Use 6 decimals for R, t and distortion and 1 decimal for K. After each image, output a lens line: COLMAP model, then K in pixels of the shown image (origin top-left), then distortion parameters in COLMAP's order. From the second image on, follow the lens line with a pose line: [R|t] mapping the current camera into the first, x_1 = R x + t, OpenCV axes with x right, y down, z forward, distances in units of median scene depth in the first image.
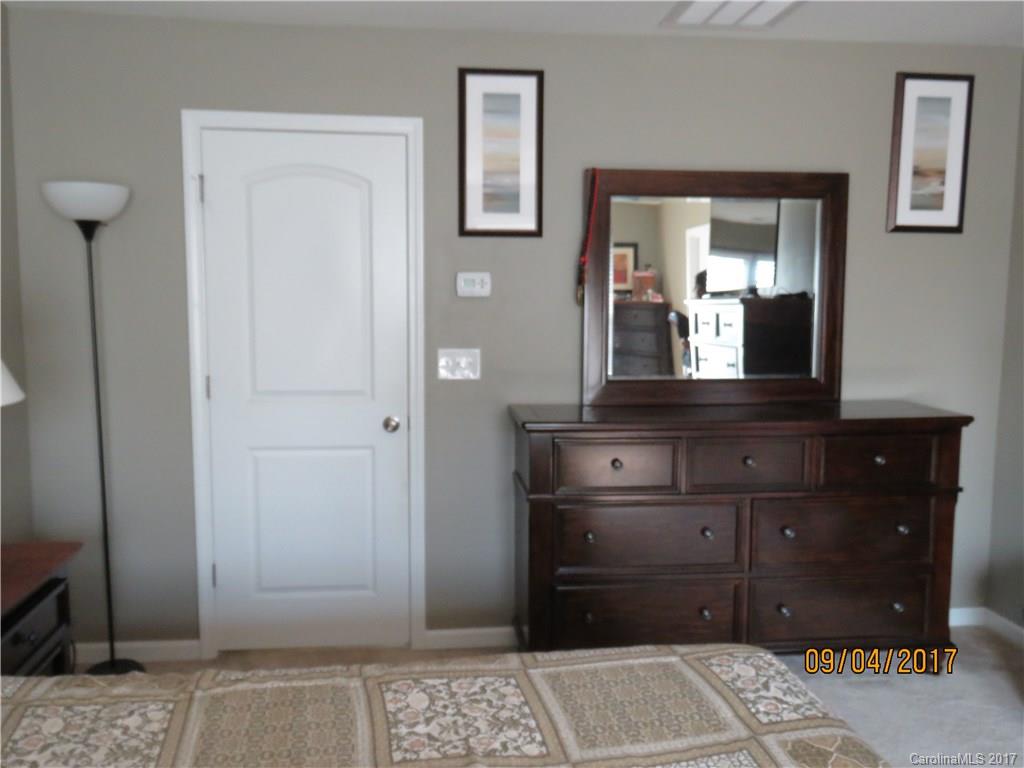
lens RADIAL K [[855.6, 0, 510.9], [0, 855.6, 381.9], [0, 0, 1]] dist [-0.008023, -0.001318]
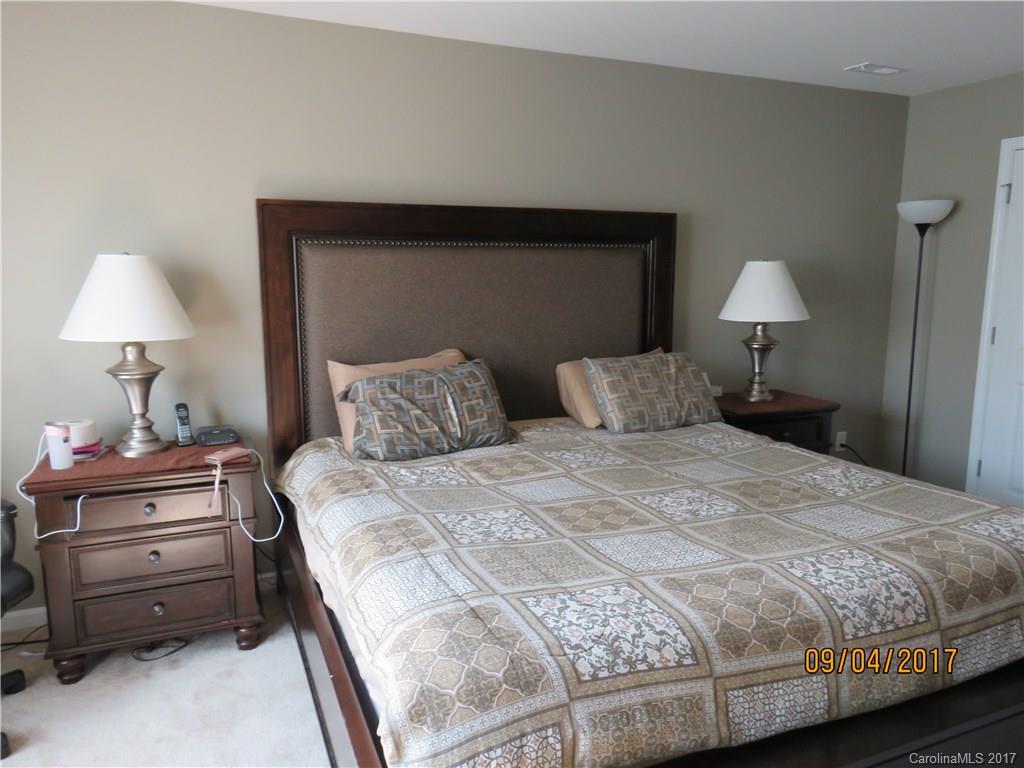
lens RADIAL K [[714.2, 0, 511.4], [0, 714.2, 385.6], [0, 0, 1]] dist [-0.000484, -0.000137]
pose [[0.265297, 0.141323, -0.953753, 0.631837], [-0.095752, 0.988171, 0.119789, 0.025006], [0.959400, 0.059544, 0.275691, -0.095479]]
